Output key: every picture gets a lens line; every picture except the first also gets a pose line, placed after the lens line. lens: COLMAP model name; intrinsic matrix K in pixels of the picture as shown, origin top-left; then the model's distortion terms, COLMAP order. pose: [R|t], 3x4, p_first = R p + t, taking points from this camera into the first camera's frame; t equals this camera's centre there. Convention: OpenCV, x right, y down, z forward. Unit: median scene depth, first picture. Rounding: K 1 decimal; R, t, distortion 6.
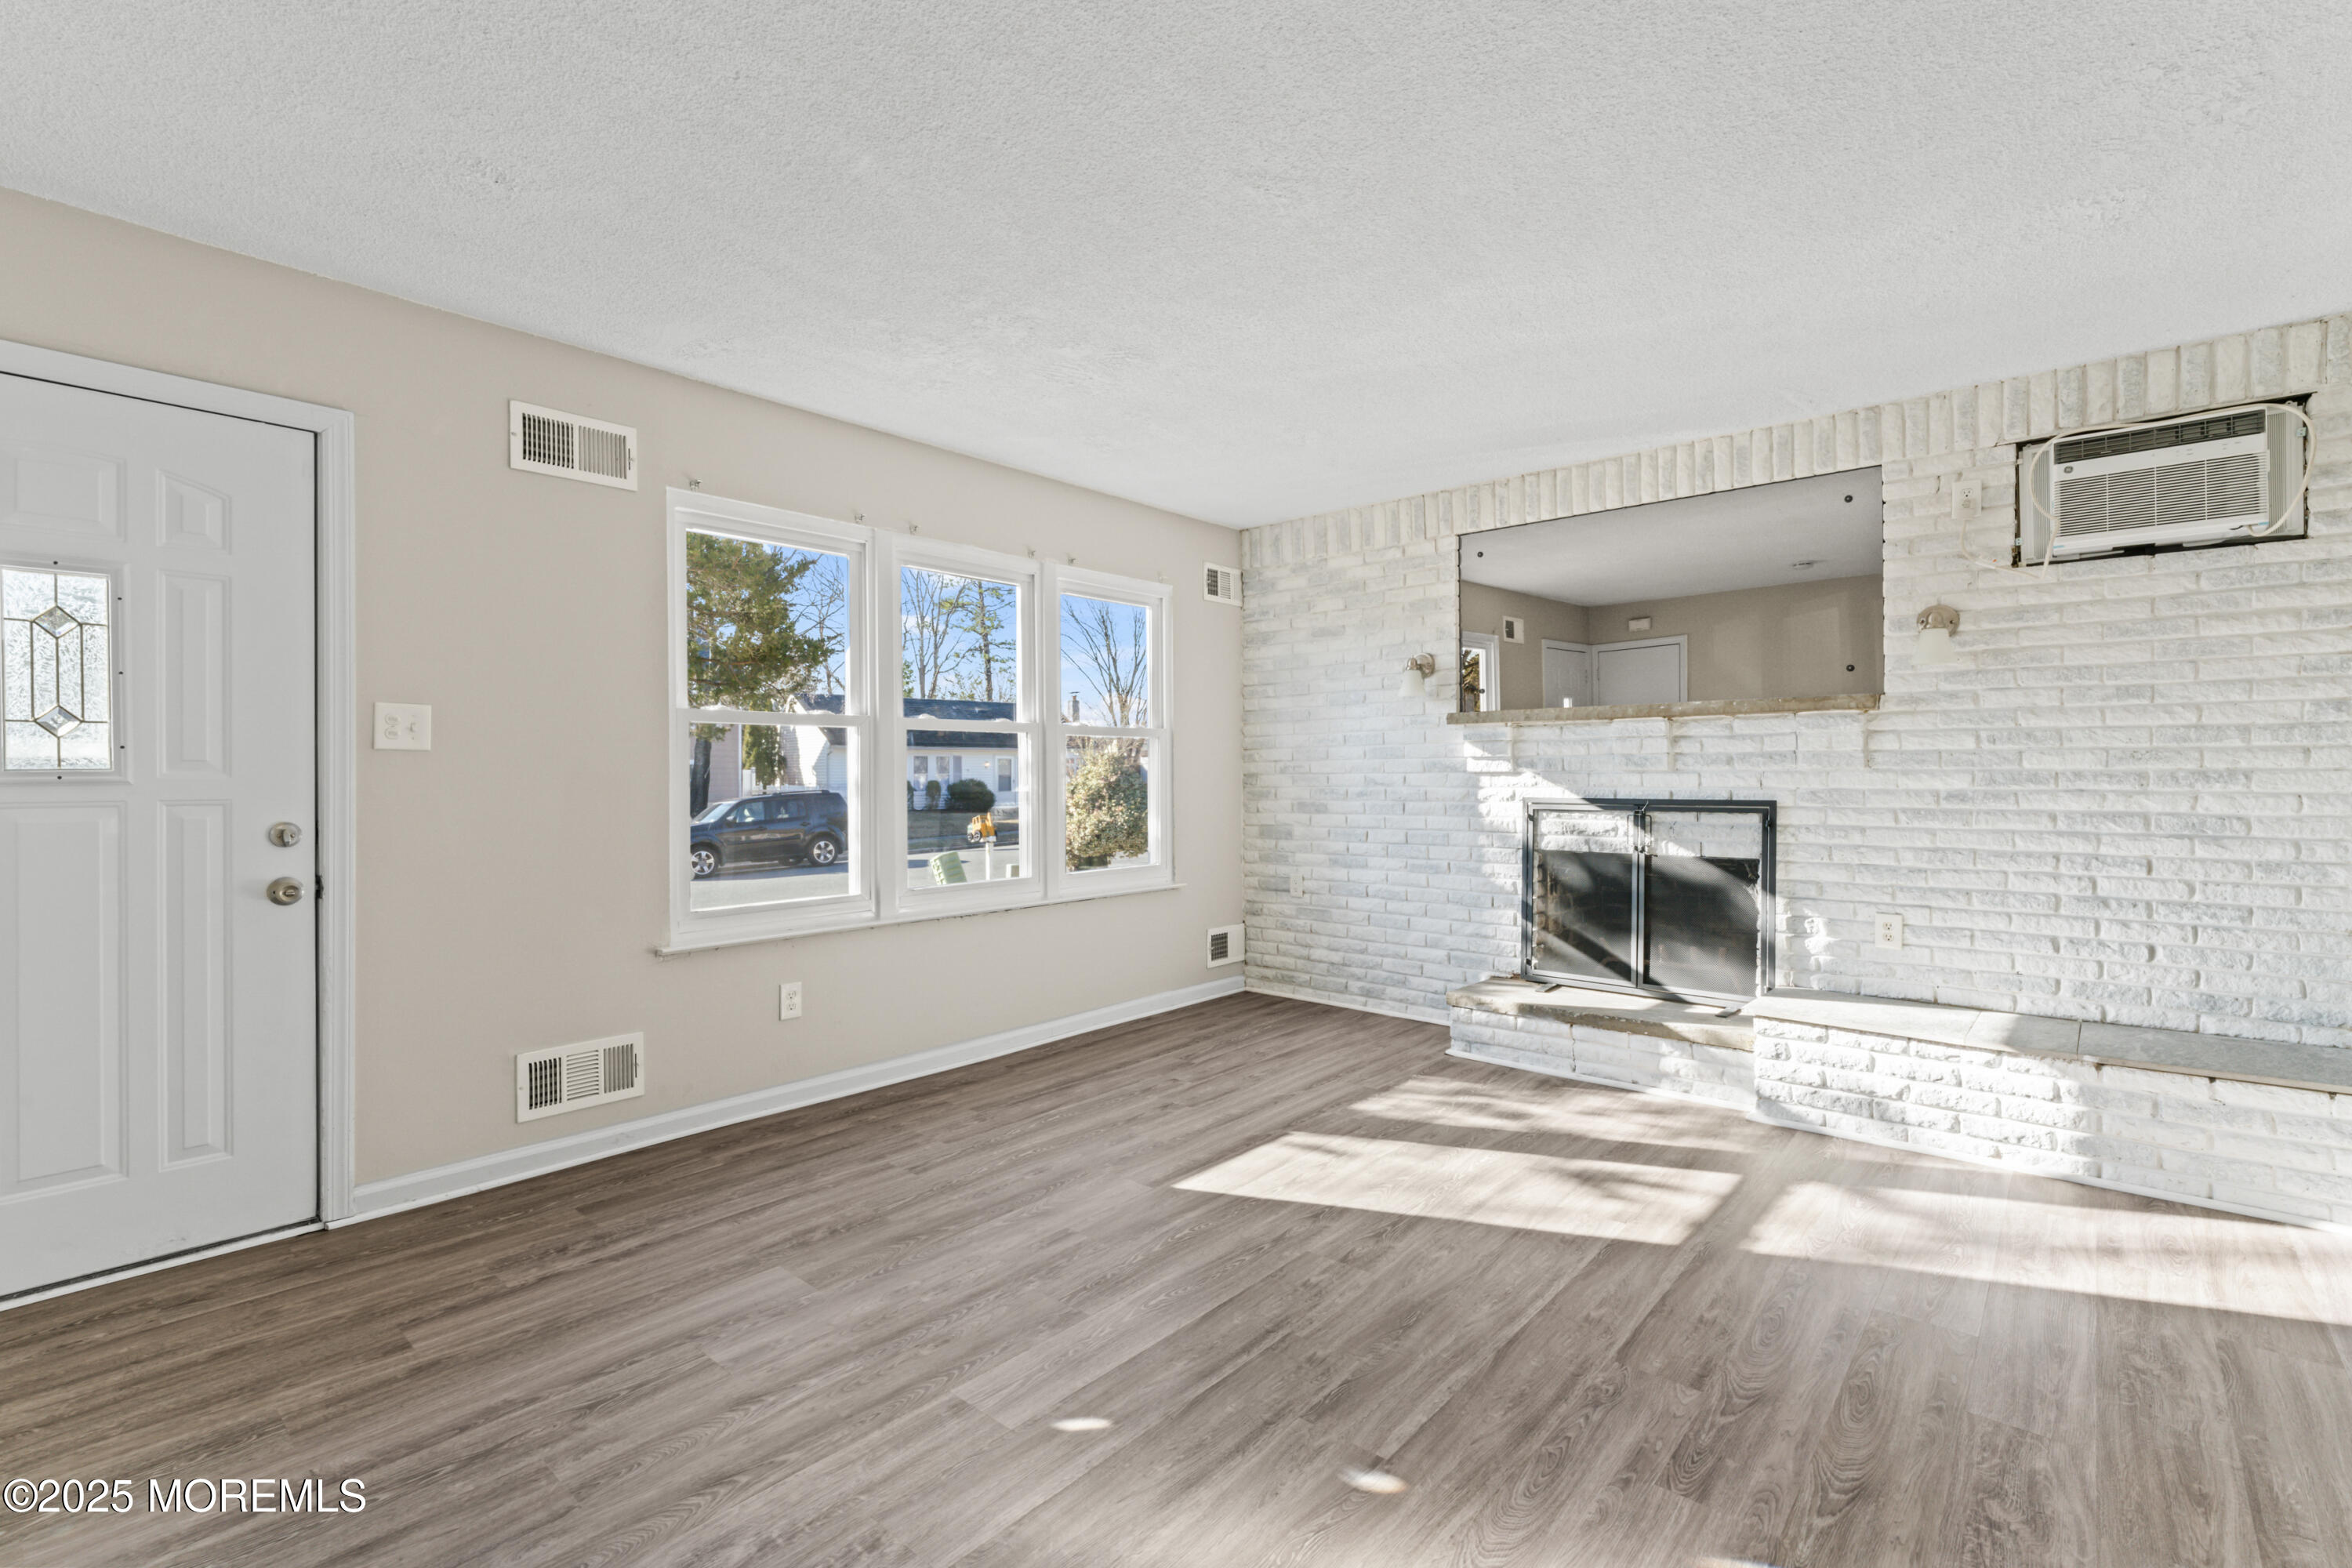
lens RADIAL K [[1056.3, 0, 1171.5], [0, 1056.3, 767.8], [0, 0, 1]] dist [0.000162, -0.000945]
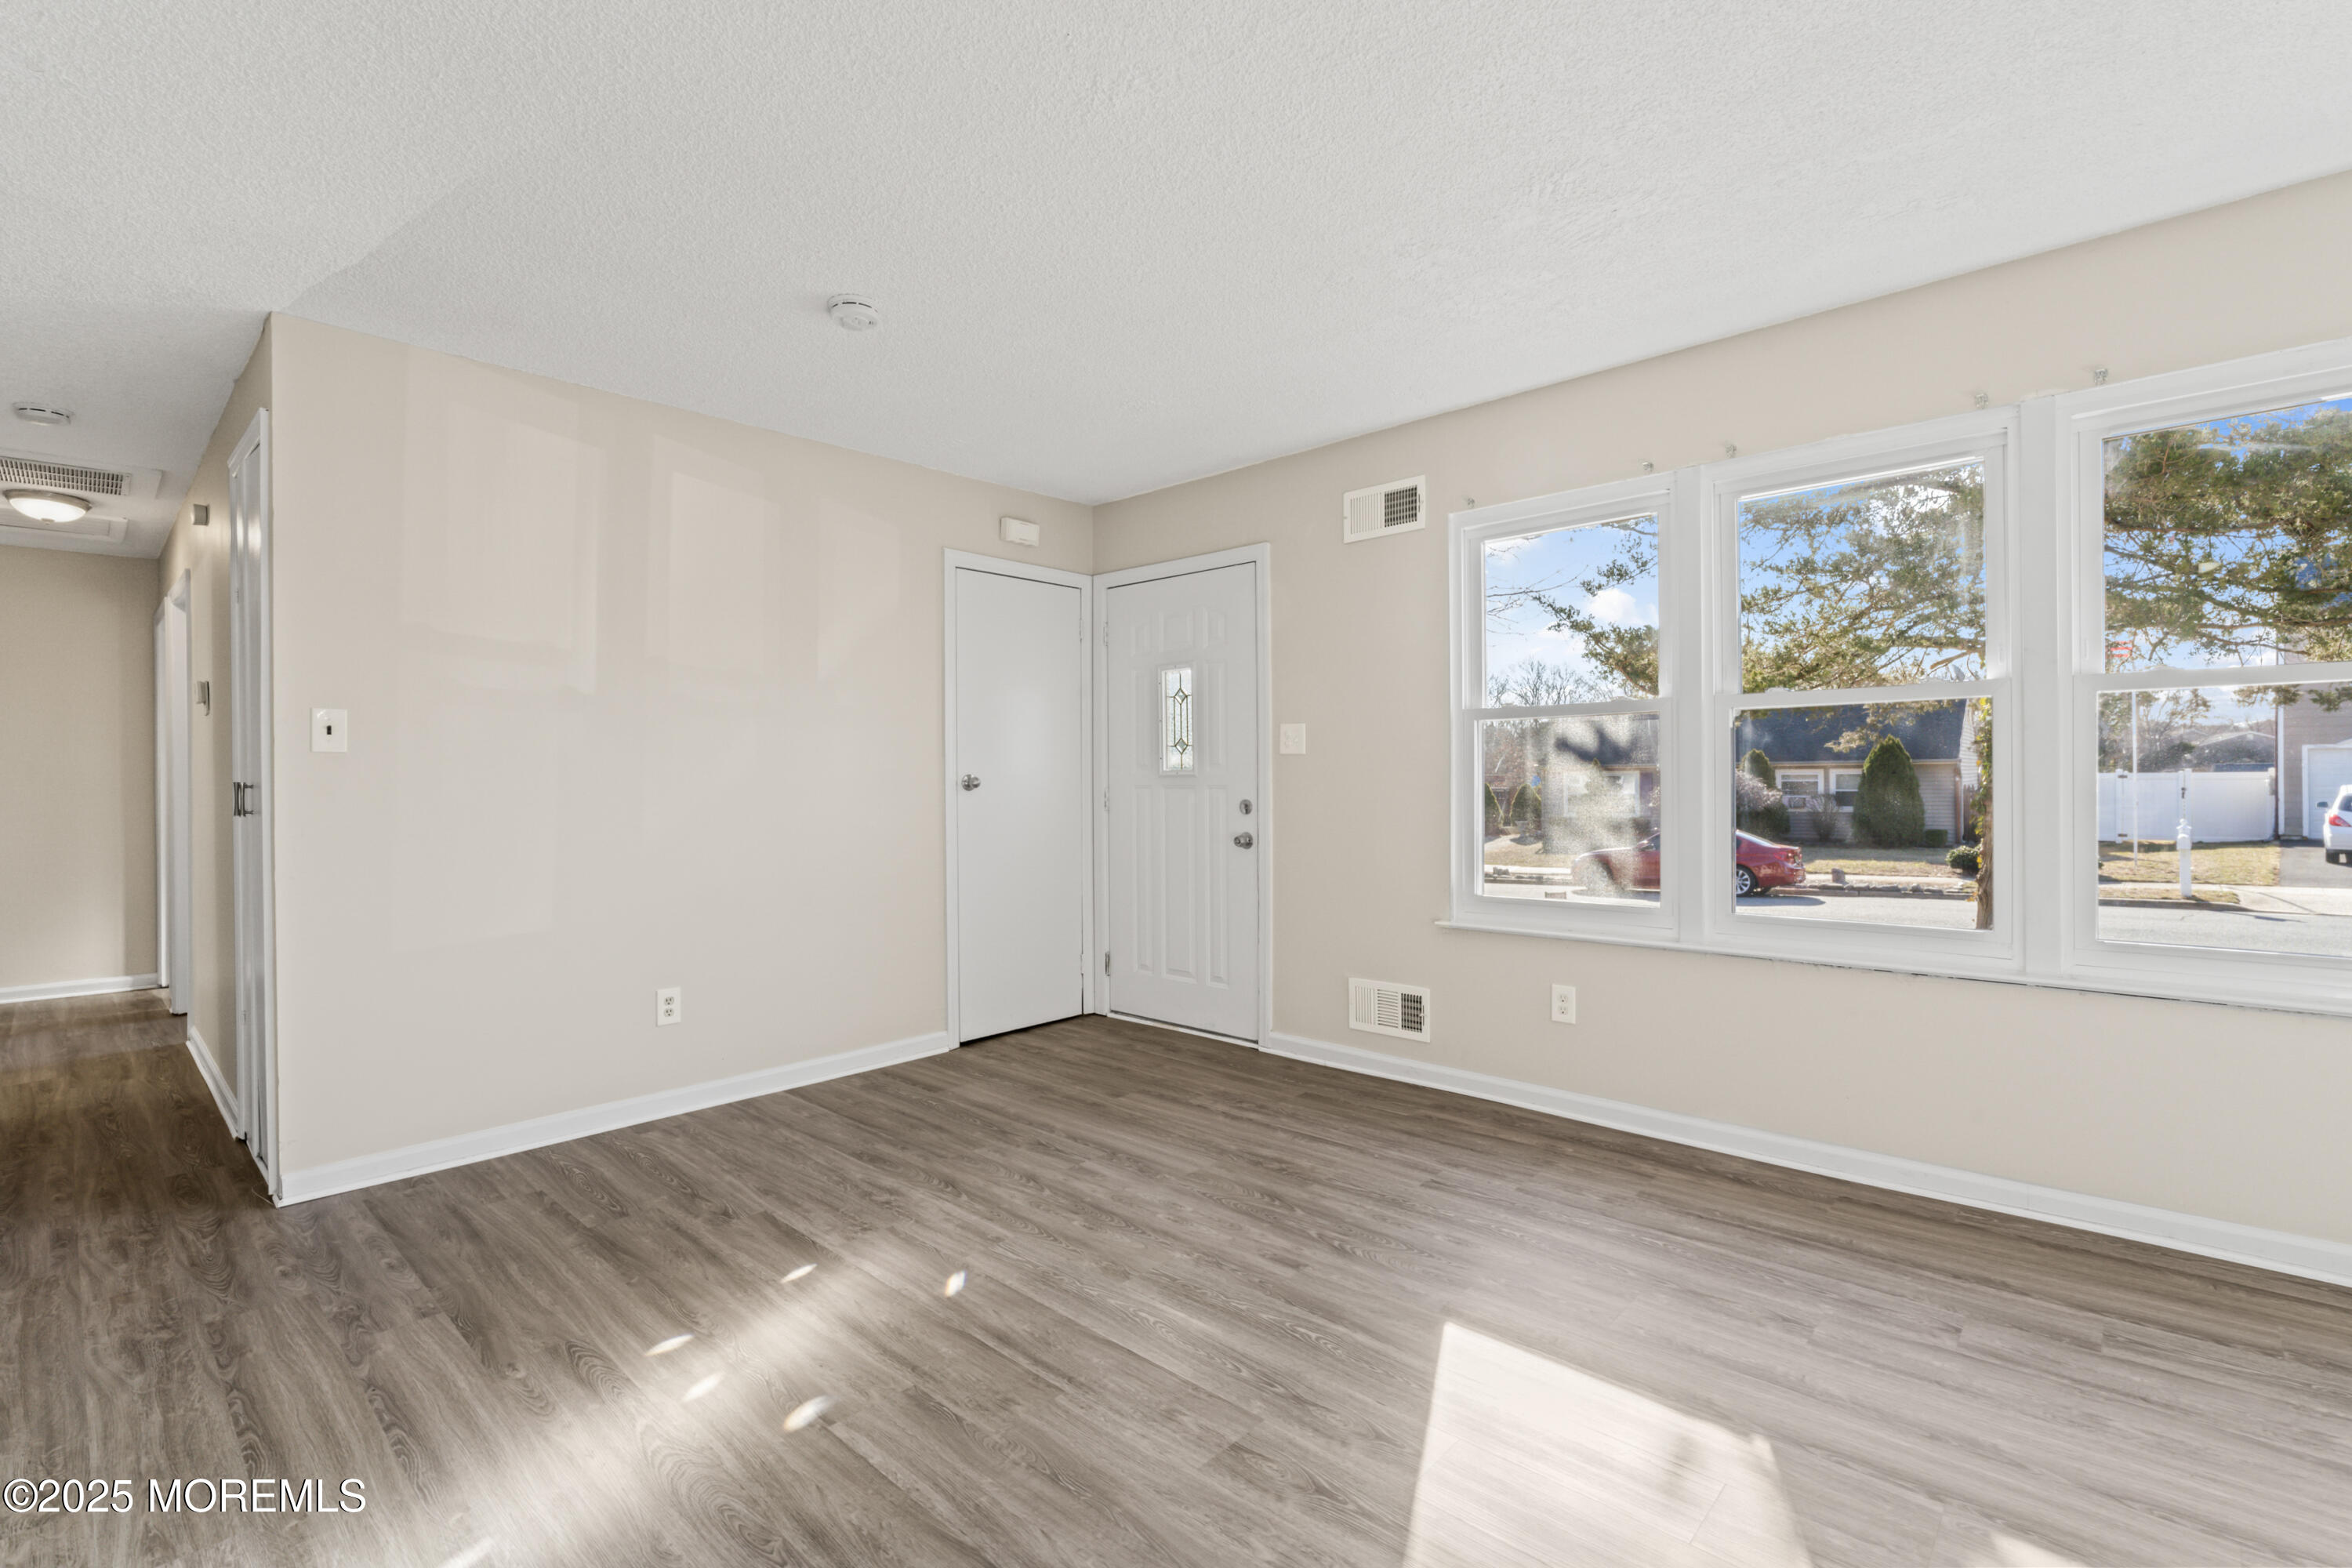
lens RADIAL K [[1056.3, 0, 1171.5], [0, 1056.3, 767.8], [0, 0, 1]] dist [0.000162, -0.000945]
pose [[-0.036770, -0.001948, -0.999322, 0.612547], [0.017133, 0.999850, -0.002580, 0.002676], [0.999177, -0.017216, -0.036731, 0.685121]]
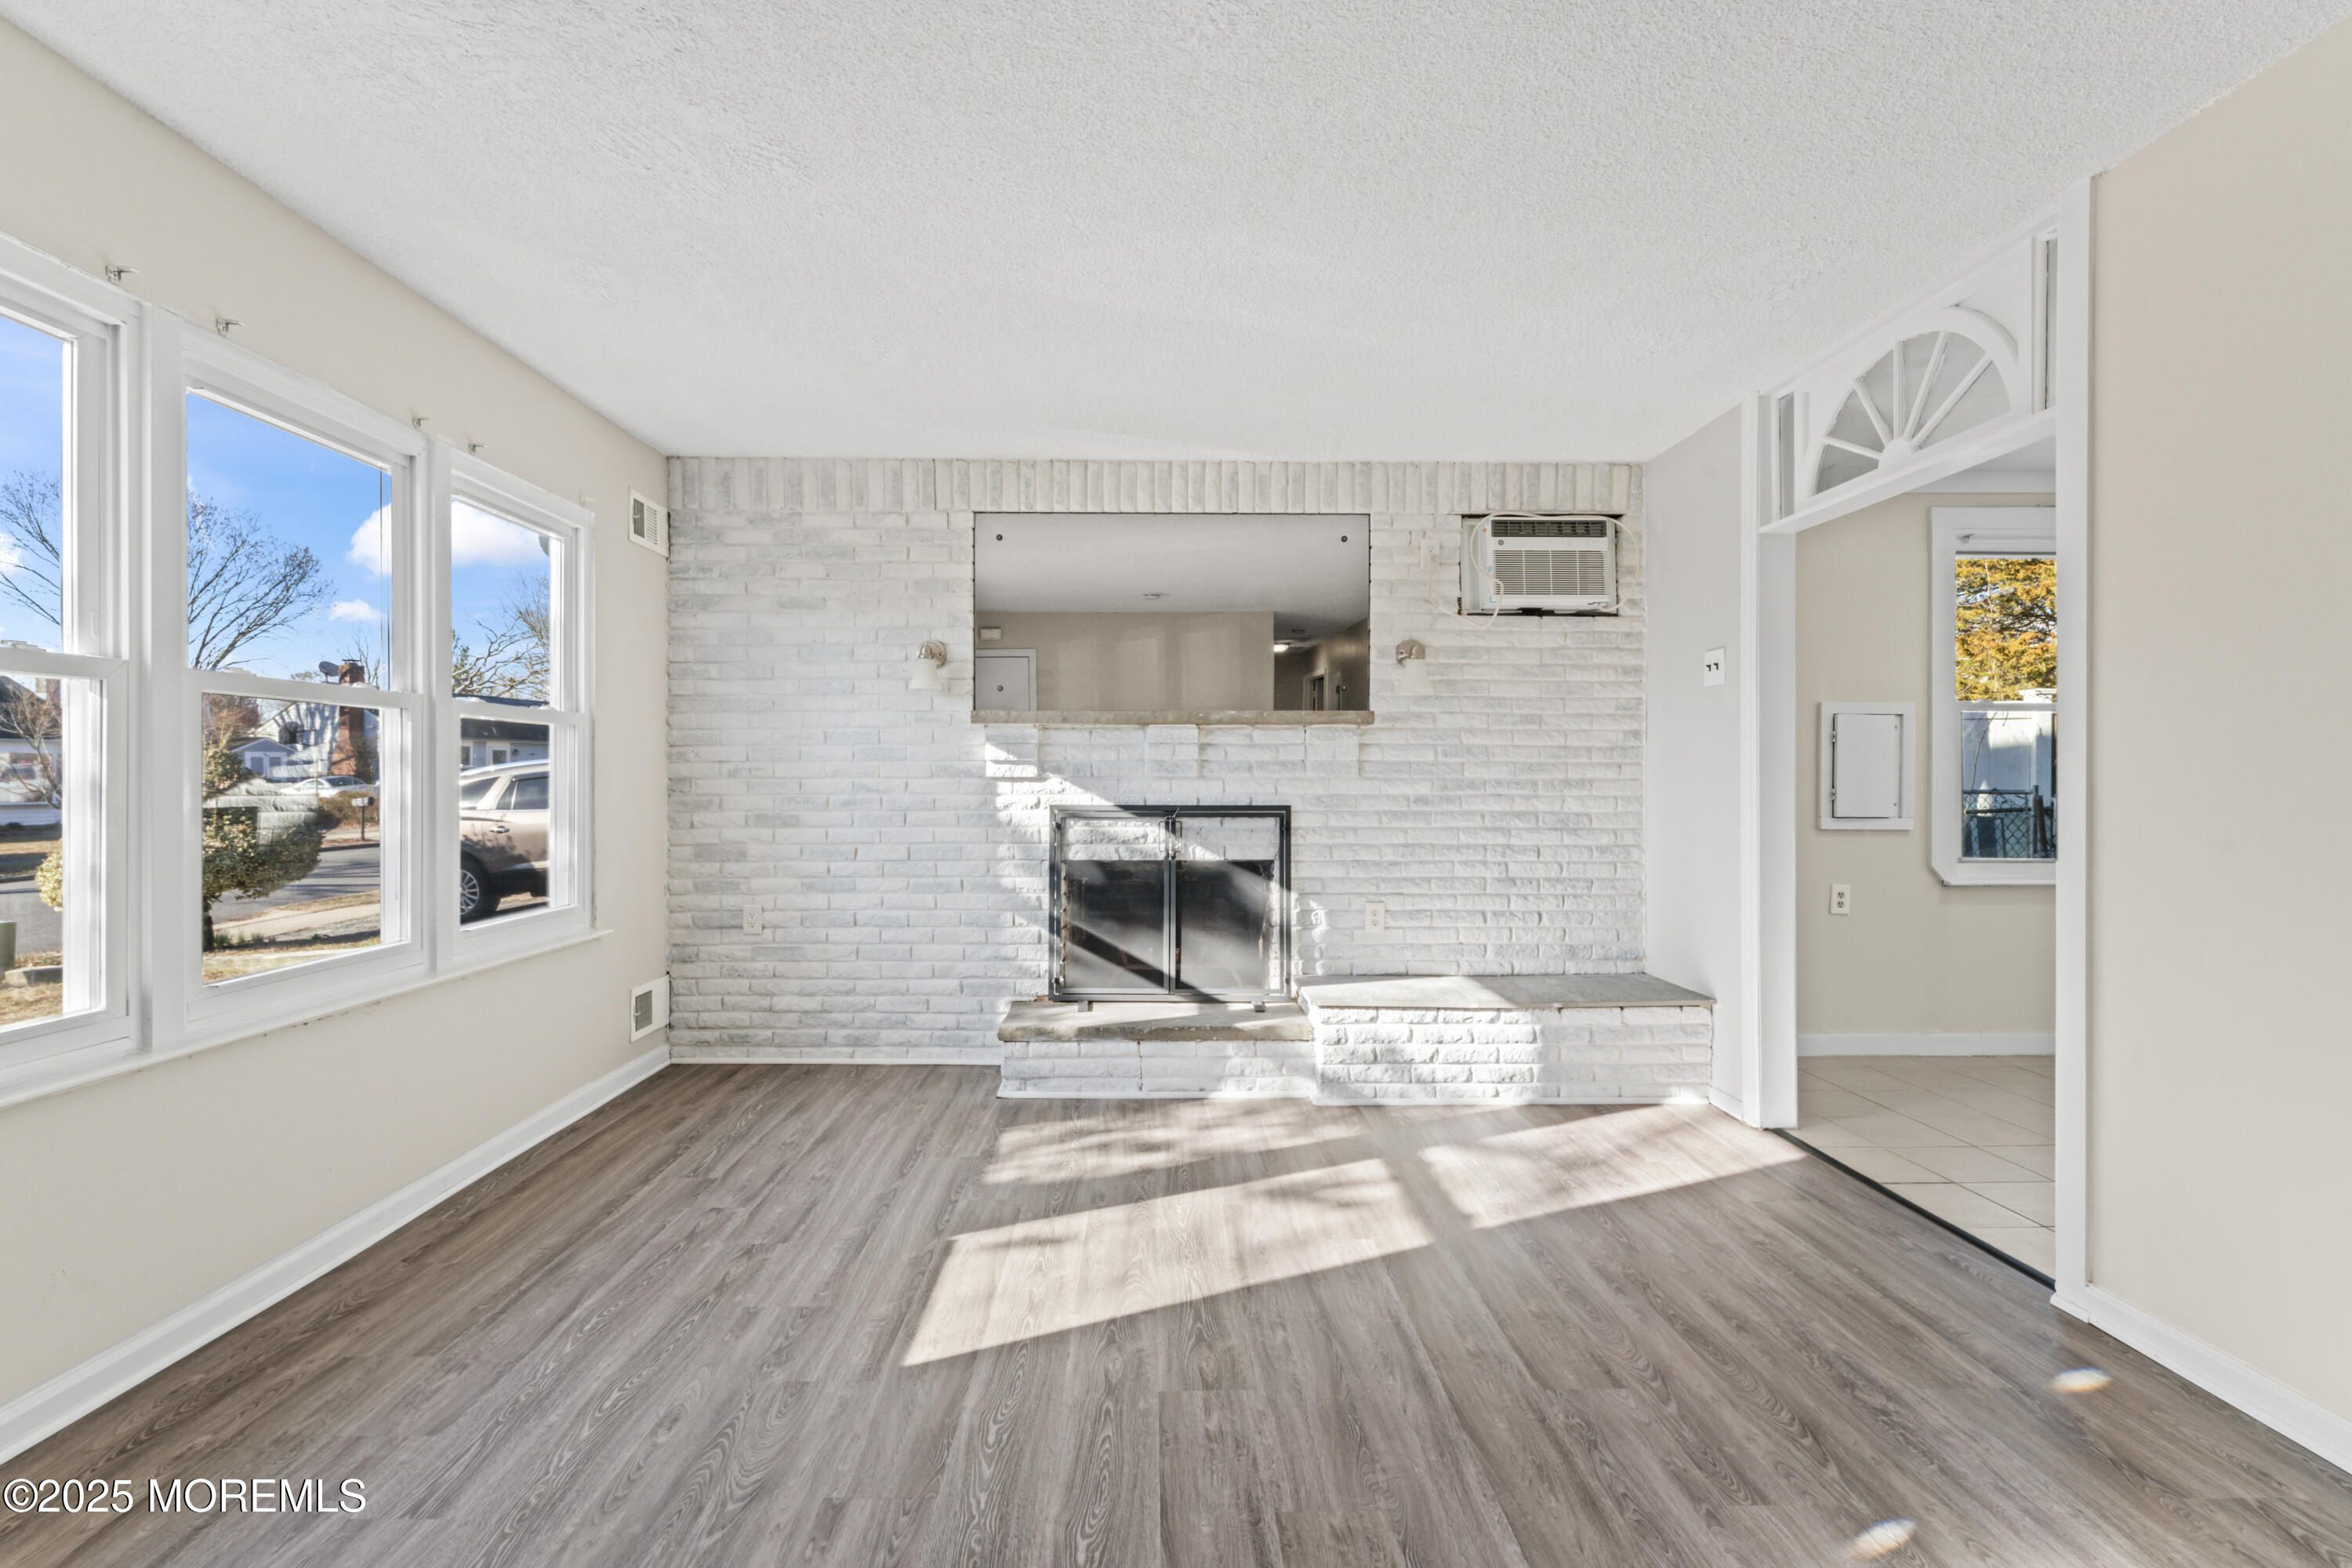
lens RADIAL K [[1068.4, 0, 1171.2], [0, 1068.4, 770.8], [0, 0, 1]] dist [-0.000885, -0.000679]
pose [[0.737819, 0.011455, 0.674902, -0.282384], [-0.008711, 0.999934, -0.007448, 0.005041], [-0.674943, -0.000384, 0.737870, 0.292951]]
